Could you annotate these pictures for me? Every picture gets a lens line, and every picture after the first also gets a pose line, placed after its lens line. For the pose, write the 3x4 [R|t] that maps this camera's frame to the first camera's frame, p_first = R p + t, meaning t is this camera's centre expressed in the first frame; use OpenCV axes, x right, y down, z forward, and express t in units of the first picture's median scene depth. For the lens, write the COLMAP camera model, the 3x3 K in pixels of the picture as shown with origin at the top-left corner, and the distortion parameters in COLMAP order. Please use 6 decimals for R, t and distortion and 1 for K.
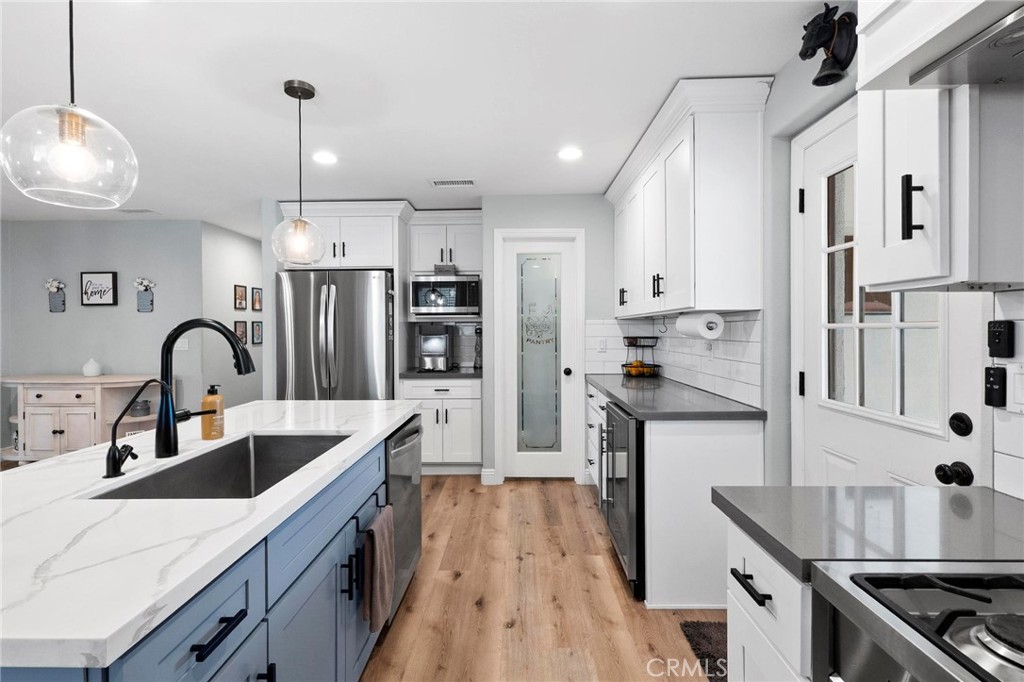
lens RADIAL K [[481.5, 0, 509.3], [0, 481.5, 331.6], [0, 0, 1]] dist [0.001087, 0.001080]
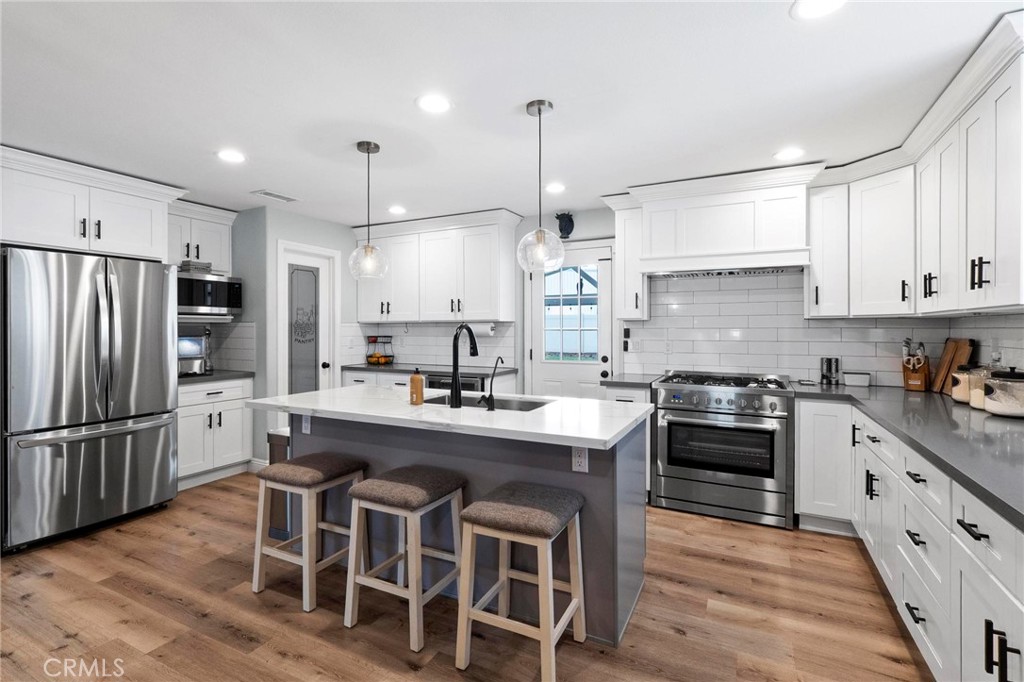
lens RADIAL K [[481.5, 0, 509.3], [0, 481.5, 331.6], [0, 0, 1]] dist [0.001087, 0.001080]
pose [[0.437042, 0.000799, 0.899441, -0.815694], [0.003783, 0.999989, -0.002726, 0.002752], [-0.899433, 0.004594, 0.437034, 0.047769]]
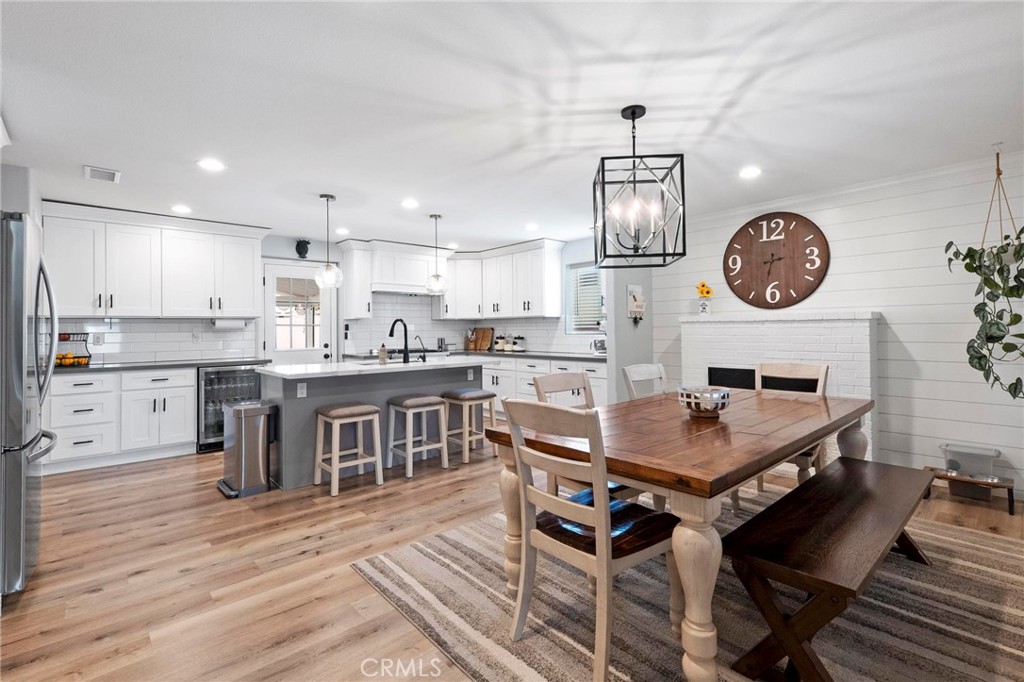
lens RADIAL K [[466.7, 0, 512.1], [0, 466.7, 322.3], [0, 0, 1]] dist [0.001337, 0.000125]
pose [[-0.684315, 0.024063, 0.728790, -1.295340], [0.019589, 0.999701, -0.014615, 0.022146], [-0.728924, 0.004276, -0.684582, 0.984699]]
